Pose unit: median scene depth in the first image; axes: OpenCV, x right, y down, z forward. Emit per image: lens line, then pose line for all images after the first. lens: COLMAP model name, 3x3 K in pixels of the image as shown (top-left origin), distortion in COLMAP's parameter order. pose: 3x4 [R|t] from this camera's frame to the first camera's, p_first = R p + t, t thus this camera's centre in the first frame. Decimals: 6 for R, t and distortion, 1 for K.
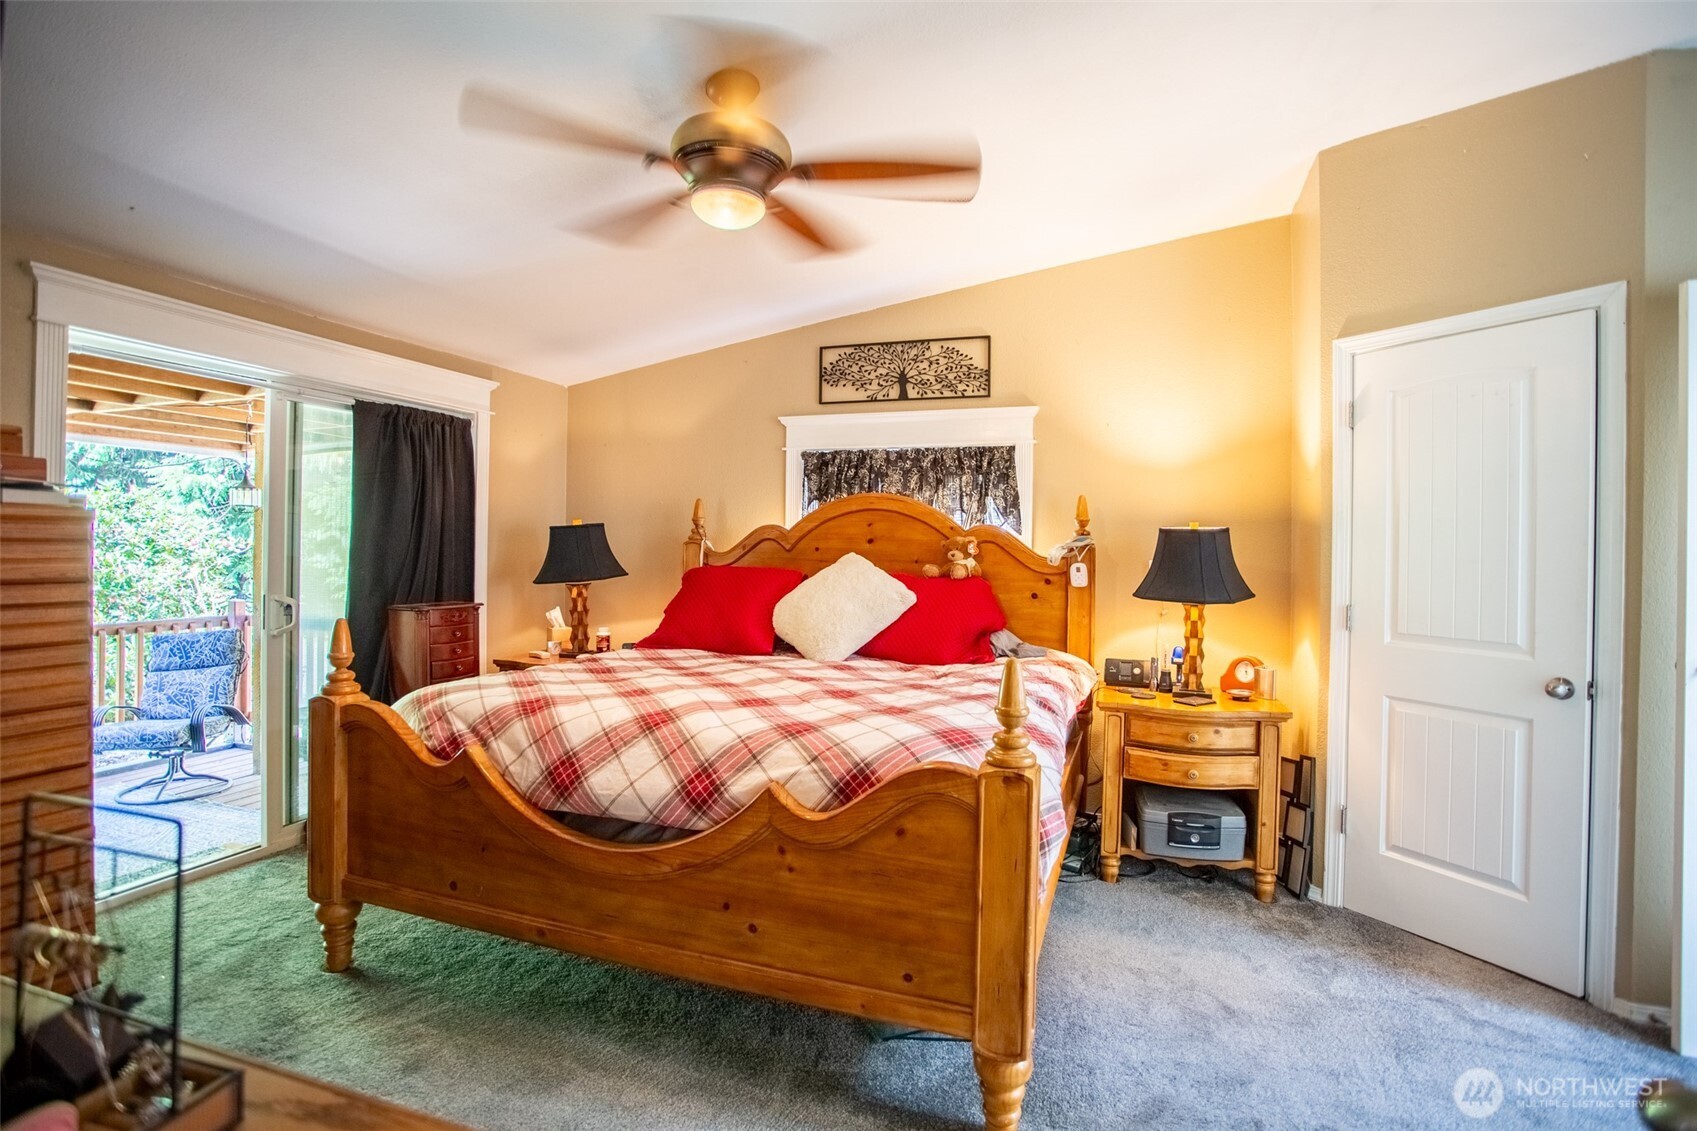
lens RADIAL K [[821.3, 0, 868.0], [0, 821.3, 547.2], [0, 0, 1]] dist [-0.058842, 0.014051]
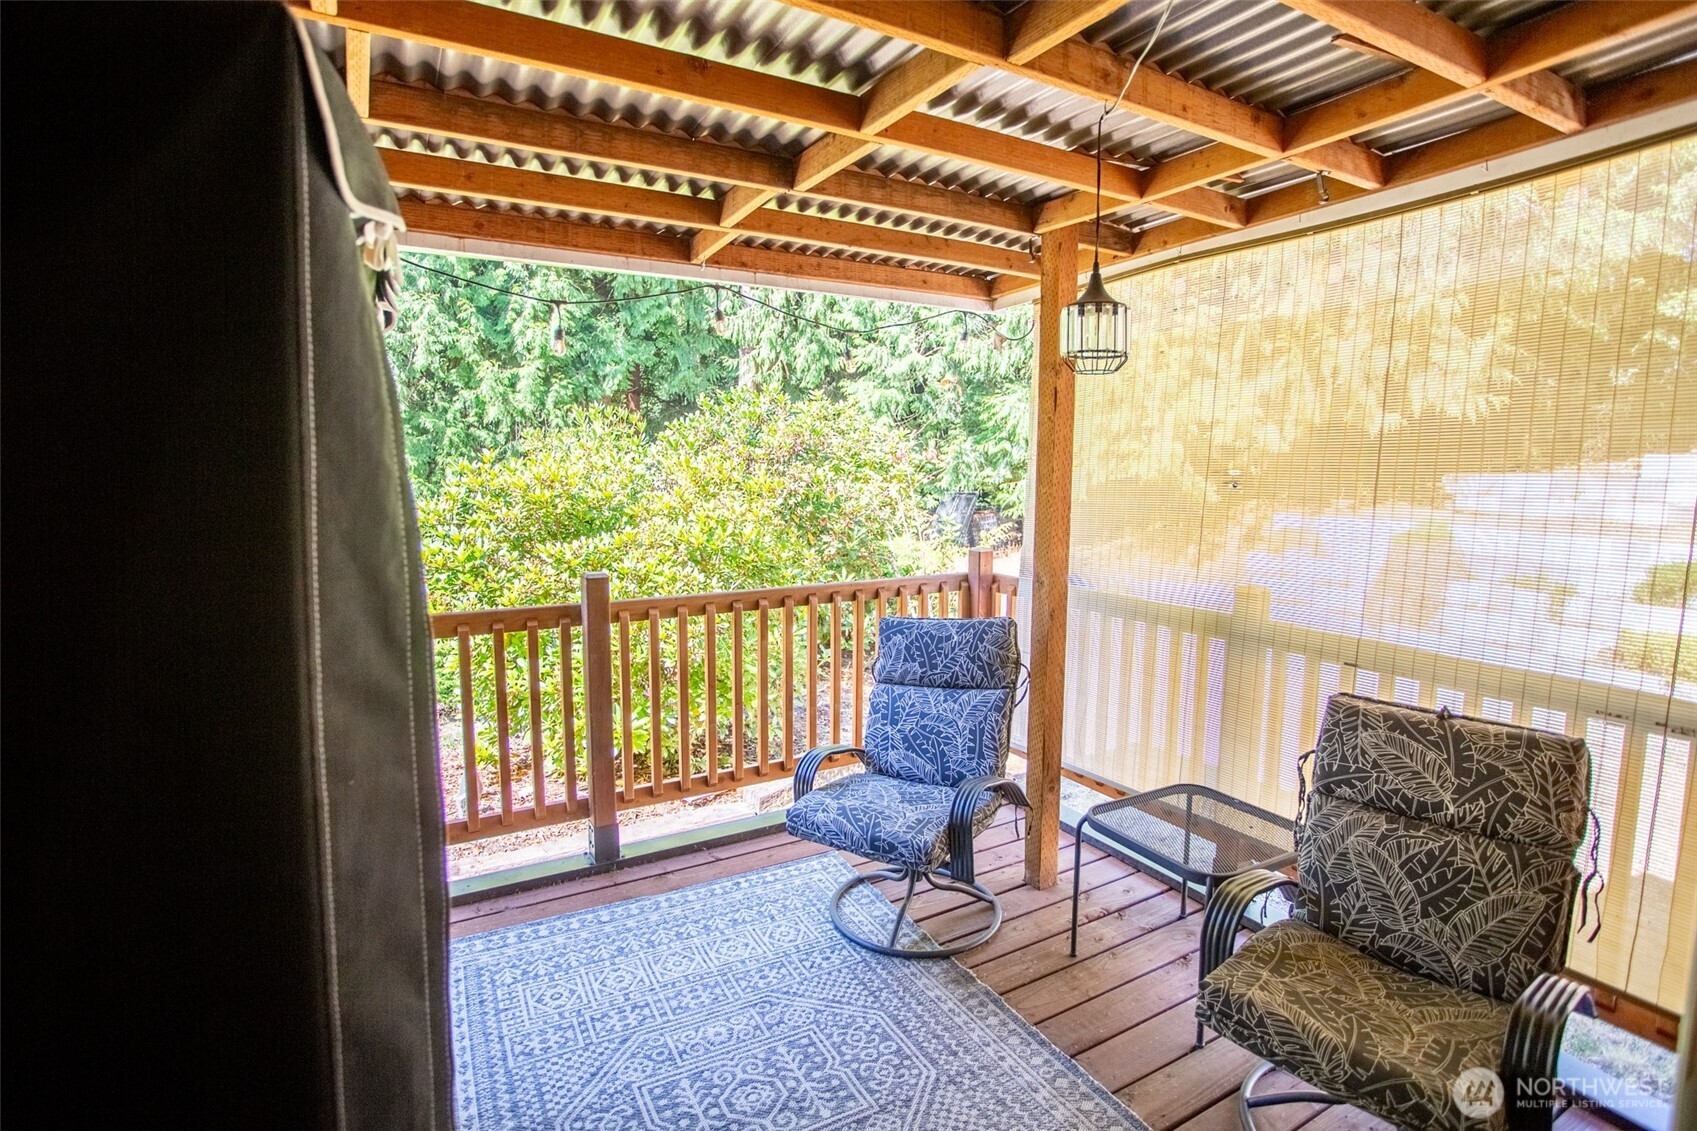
lens RADIAL K [[831.0, 0, 846.6], [0, 831.0, 546.4], [0, 0, 1]] dist [-0.070098, 0.028831]
pose [[0.741986, 0.064195, -0.667334, -0.324387], [0.006761, 0.994638, 0.103198, -0.001703], [0.670381, -0.081083, 0.737574, 0.334993]]
